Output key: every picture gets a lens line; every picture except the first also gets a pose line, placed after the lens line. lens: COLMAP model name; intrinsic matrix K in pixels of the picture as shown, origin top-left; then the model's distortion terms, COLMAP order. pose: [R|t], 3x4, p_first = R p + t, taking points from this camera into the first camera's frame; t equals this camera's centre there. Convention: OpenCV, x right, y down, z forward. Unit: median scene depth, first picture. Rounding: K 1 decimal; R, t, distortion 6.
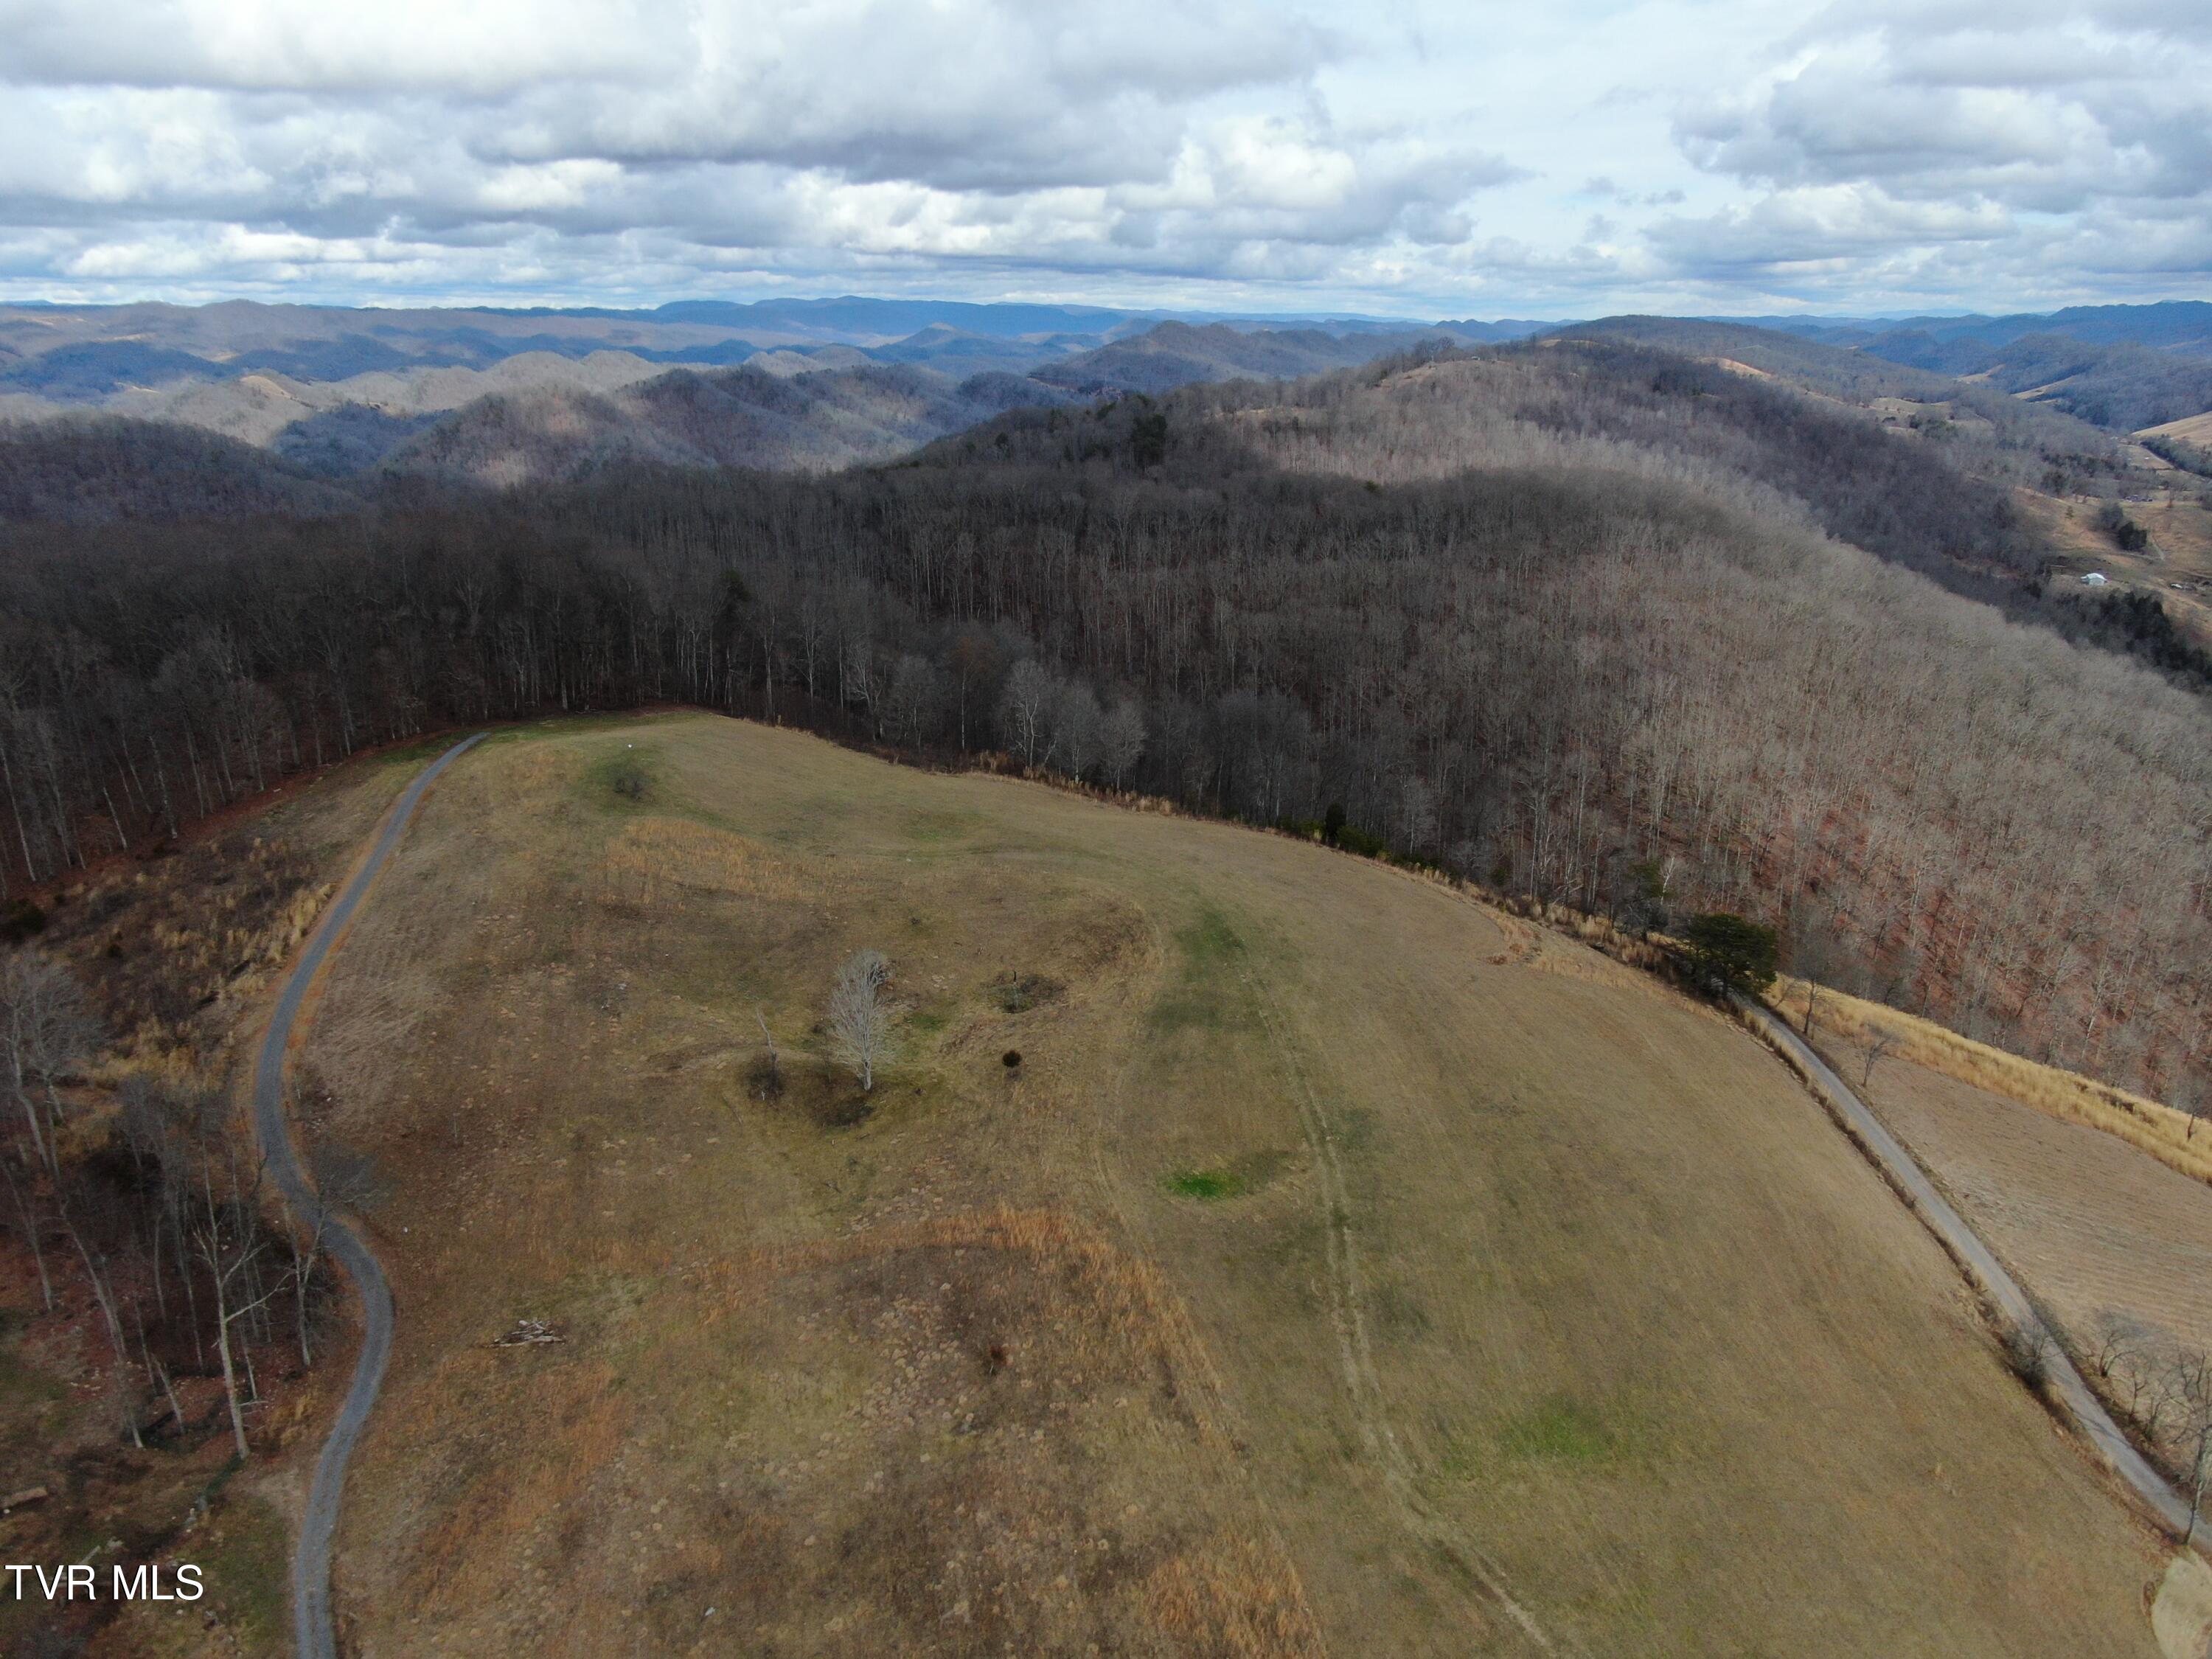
lens RADIAL K [[1636.9, 0, 1099.2], [0, 1636.9, 829.6], [0, 0, 1]] dist [-0.014559, 0.002950]
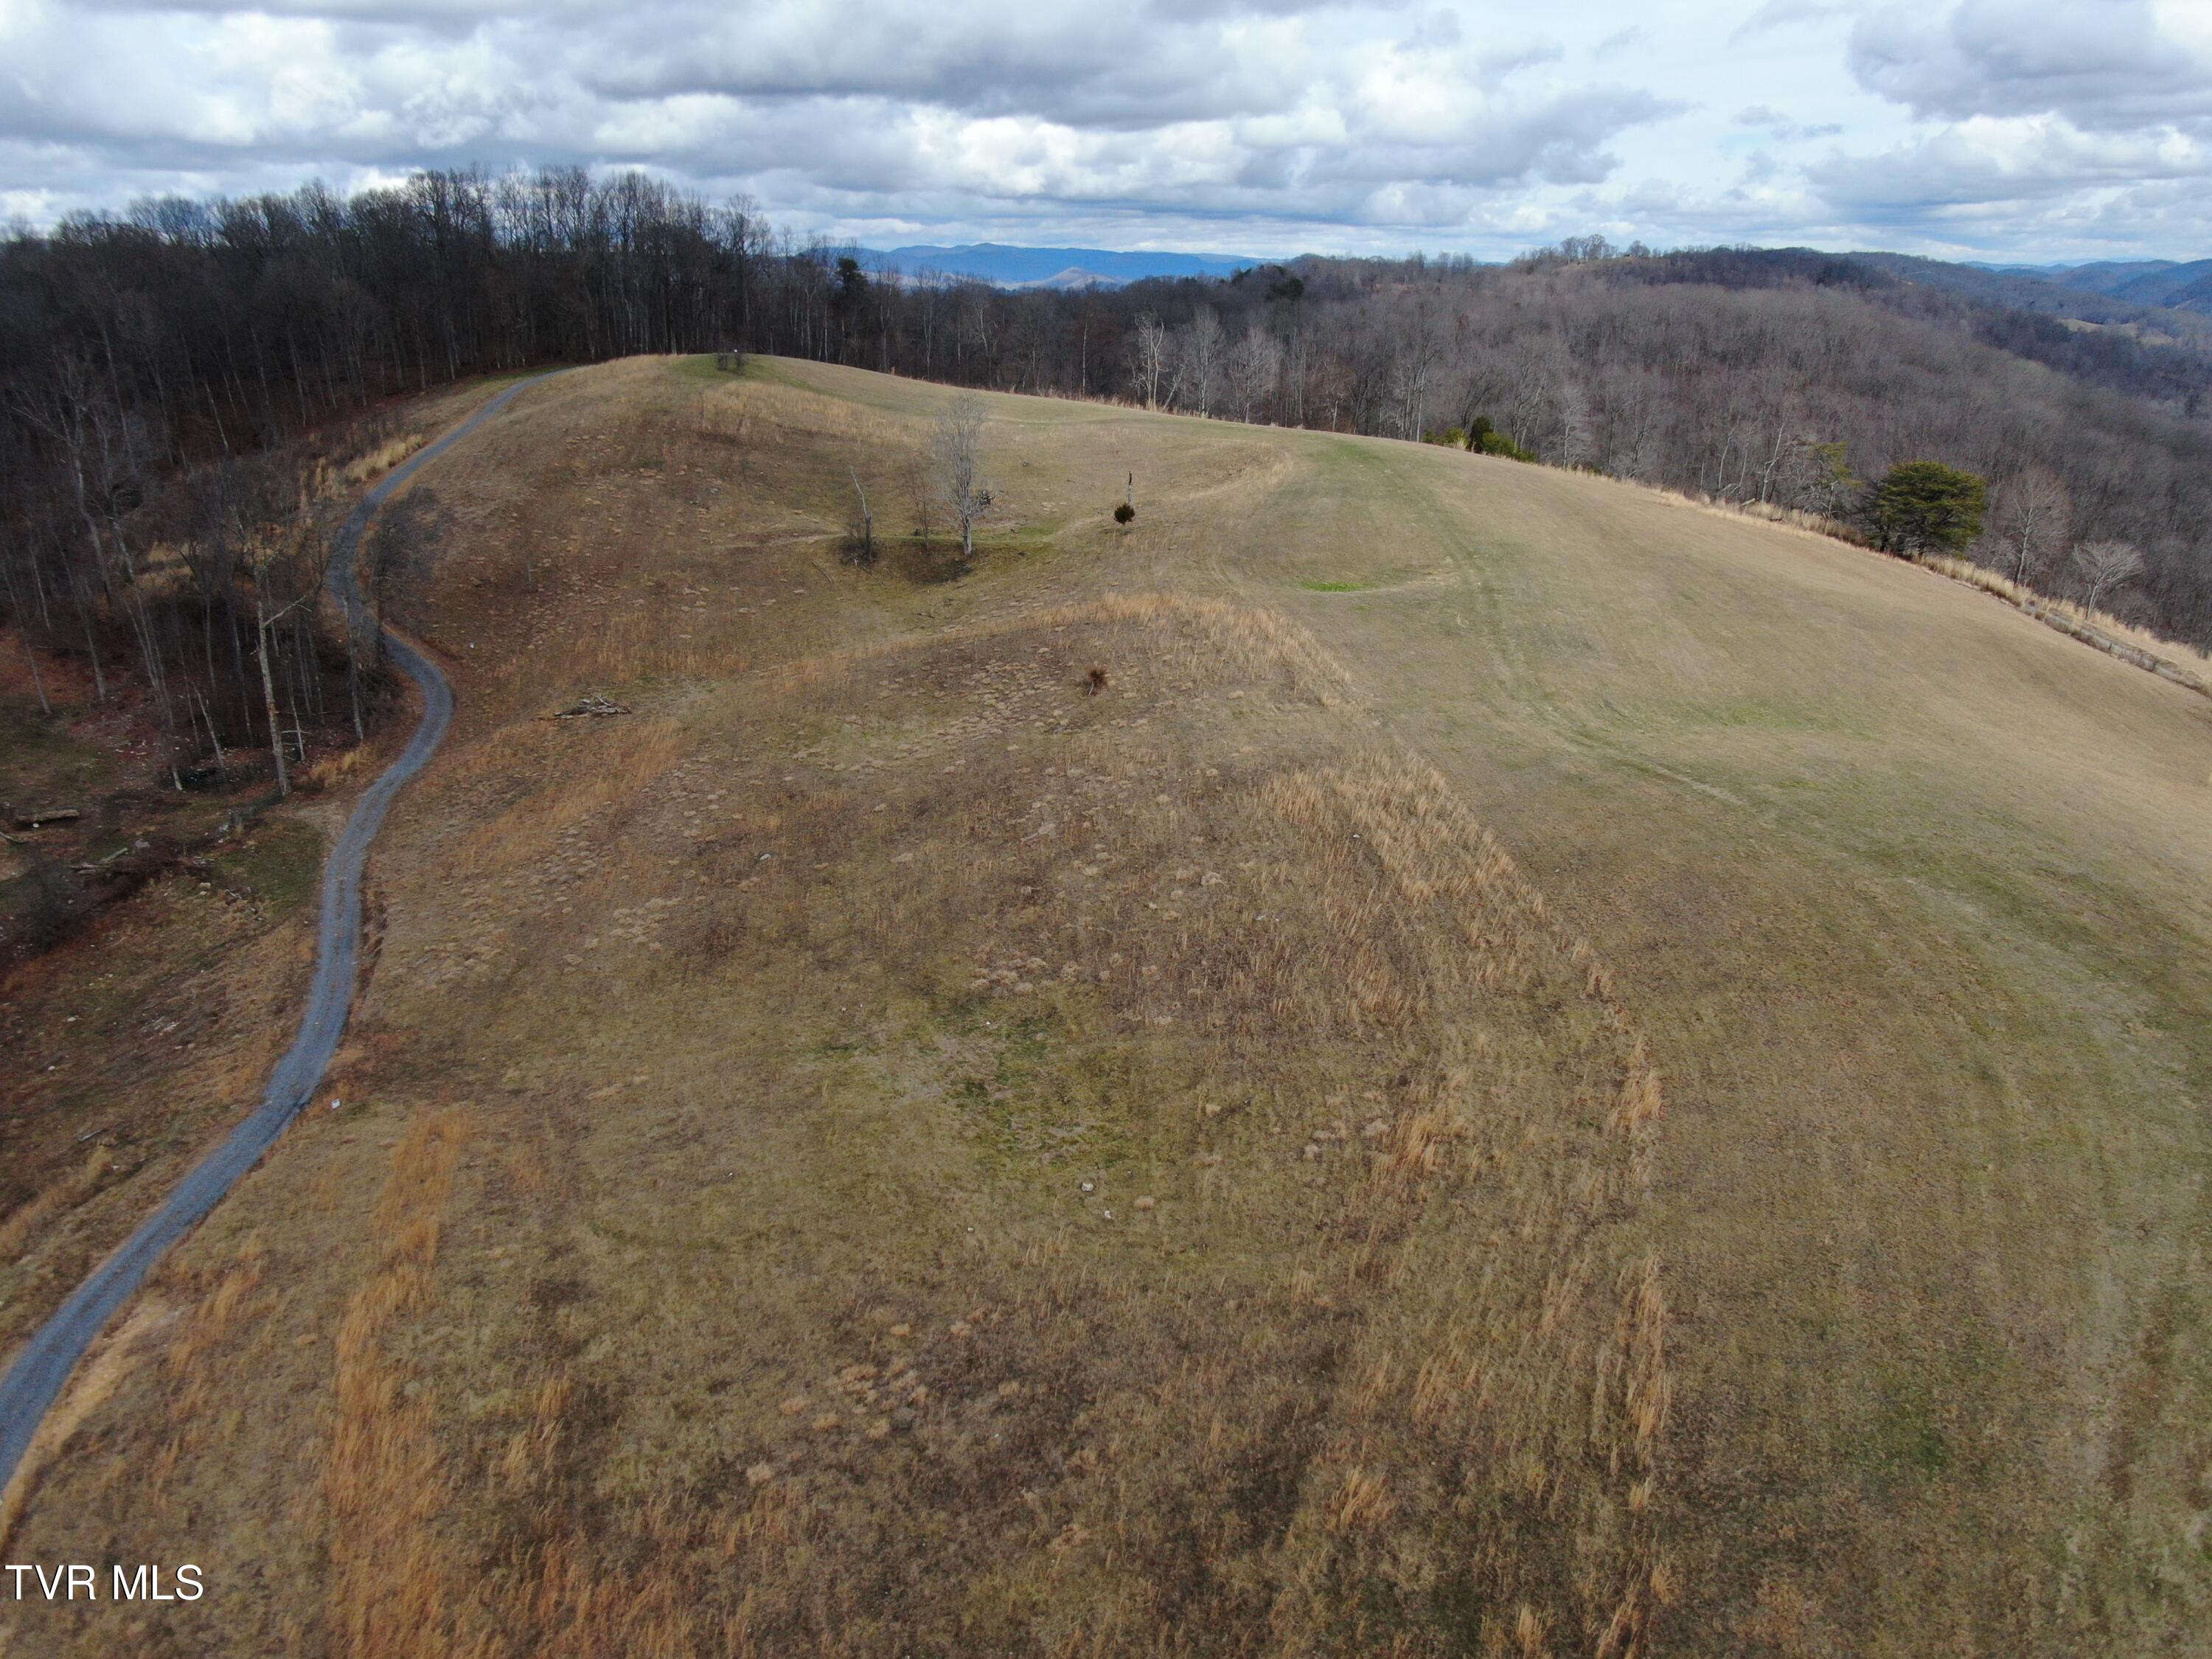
lens RADIAL K [[1636.9, 0, 1099.7], [0, 1636.9, 818.1], [0, 0, 1]] dist [-0.014559, 0.002950]
pose [[0.996829, 0.023659, -0.075973, 0.007492], [-0.022042, 0.999514, 0.022053, 0.342240], [0.076458, -0.020309, 0.996866, 0.101112]]
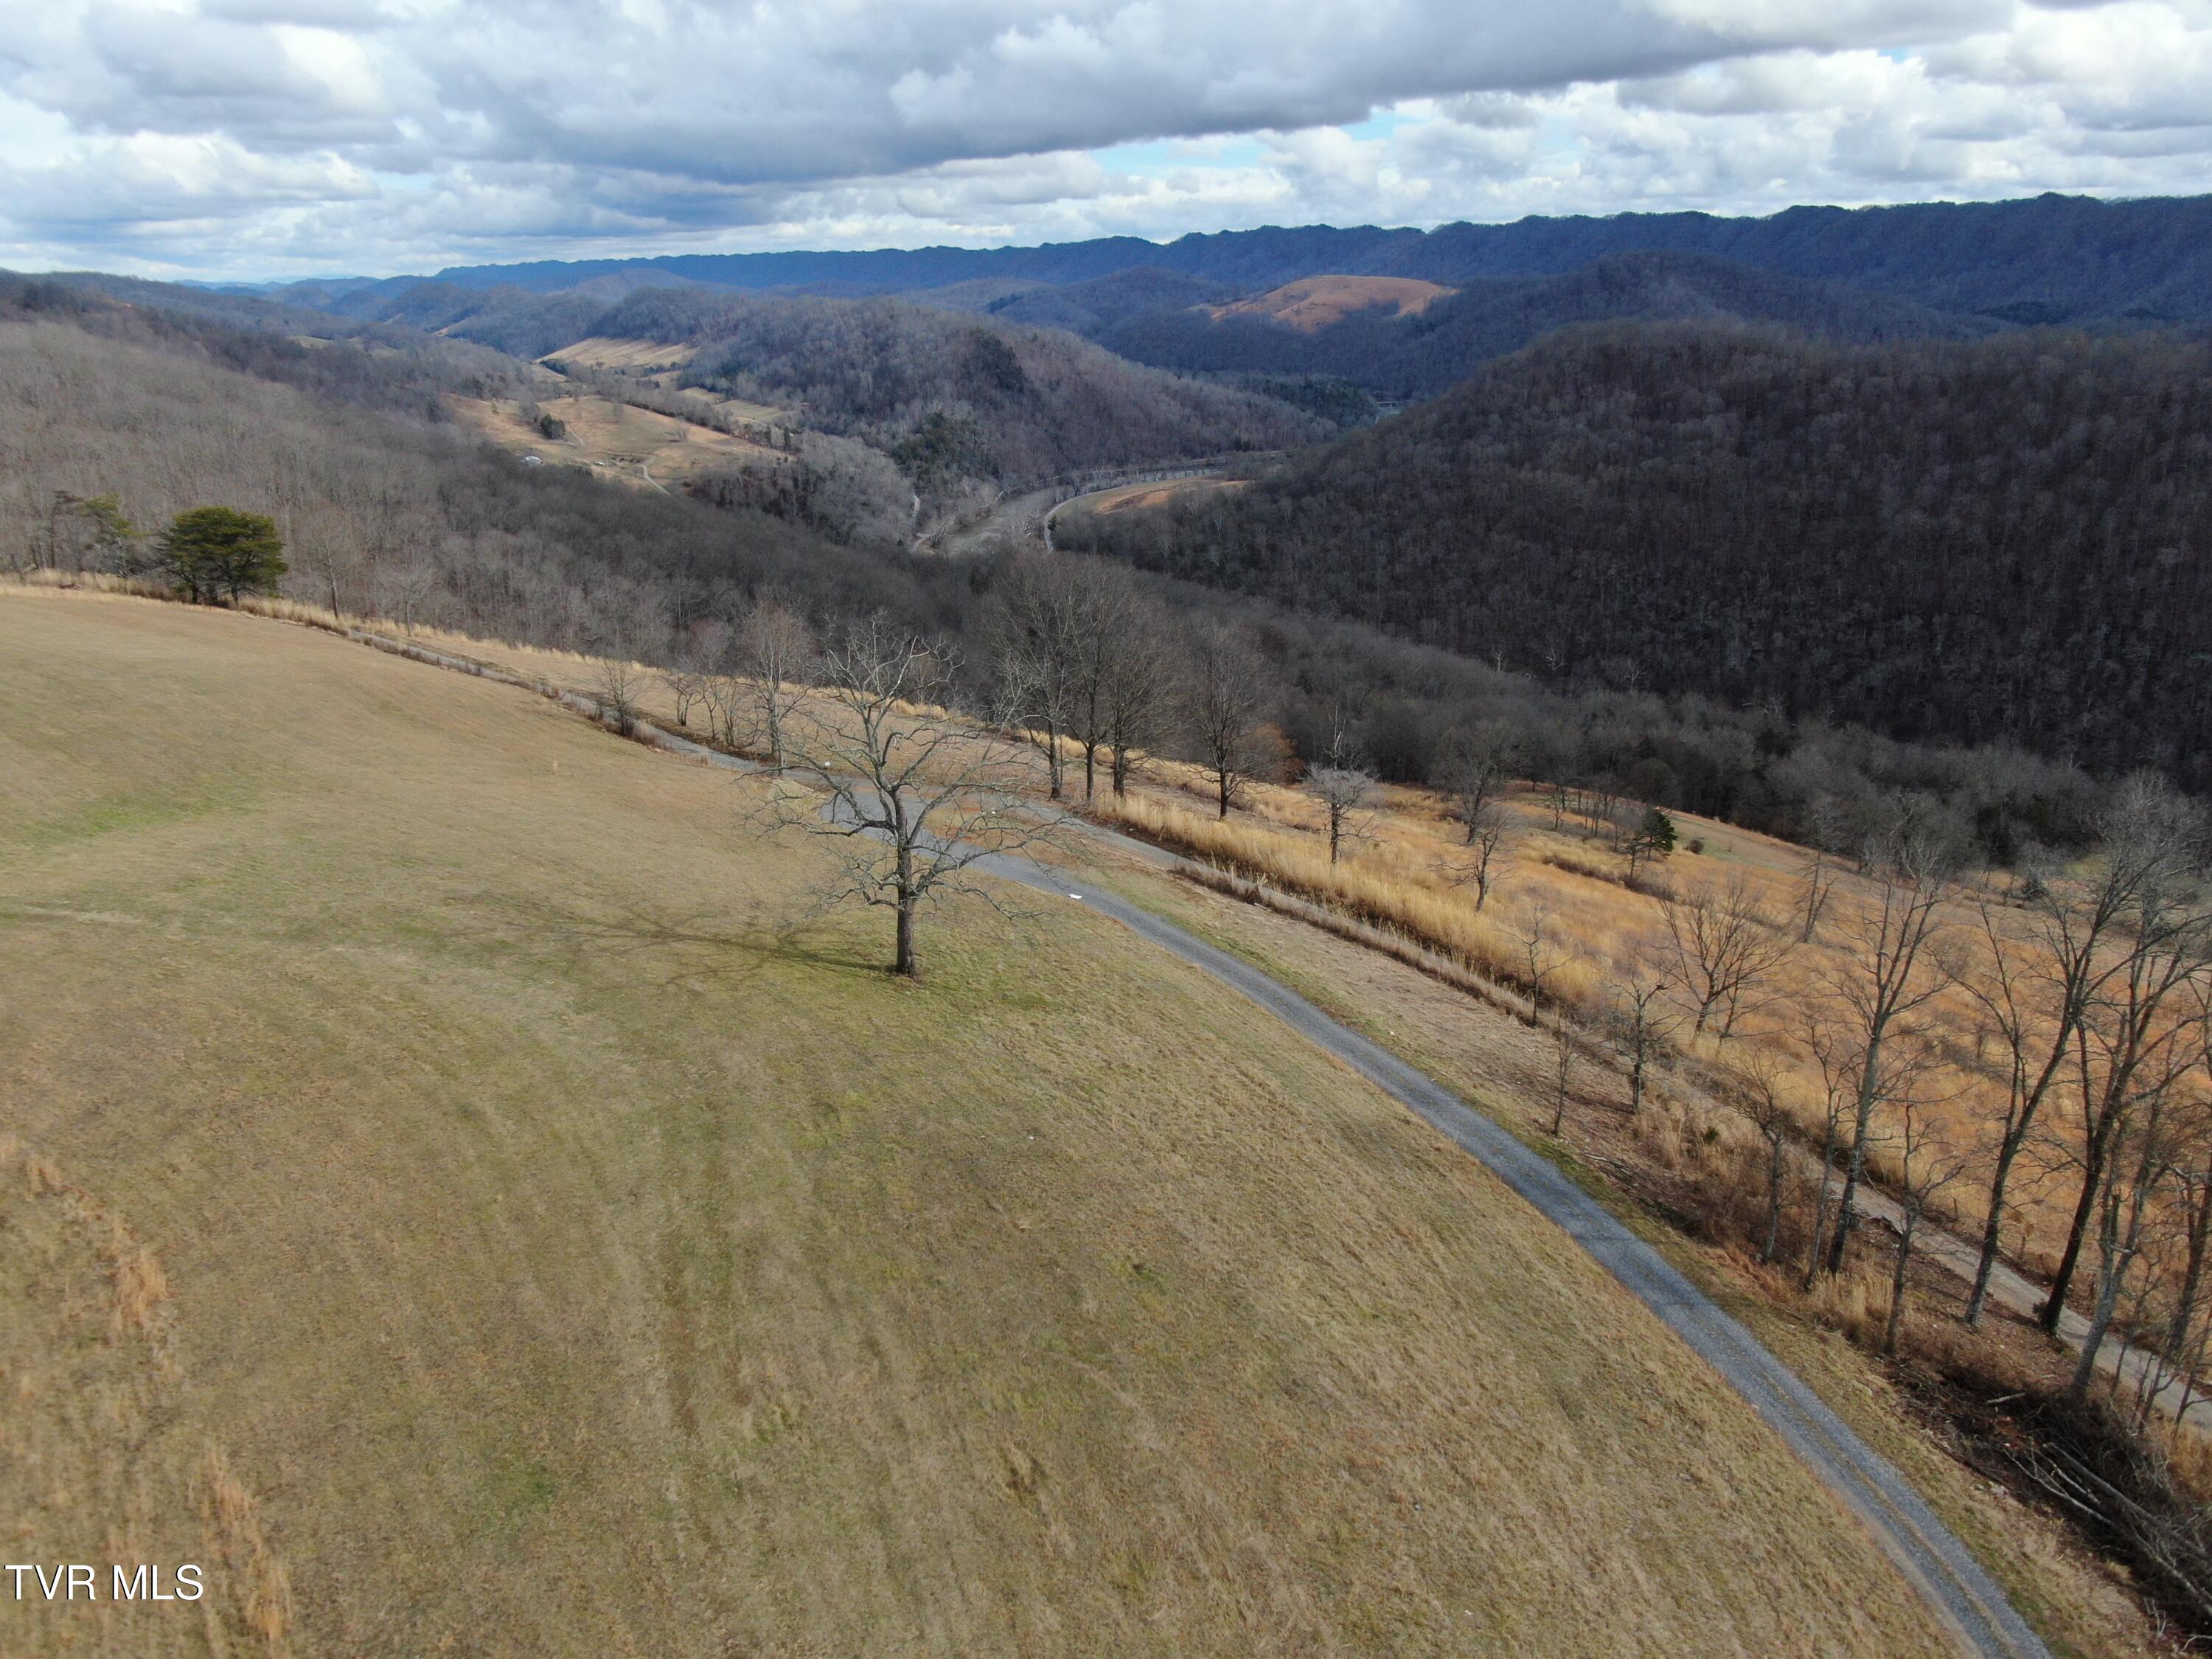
lens RADIAL K [[1636.9, 0, 1111.7], [0, 1636.9, 843.4], [0, 0, 1]] dist [-0.014559, 0.002950]
pose [[0.634938, -0.256624, 0.728696, 0.009765], [0.237249, 0.962411, 0.132207, 0.325276], [-0.735232, 0.088939, 0.671955, 0.099395]]
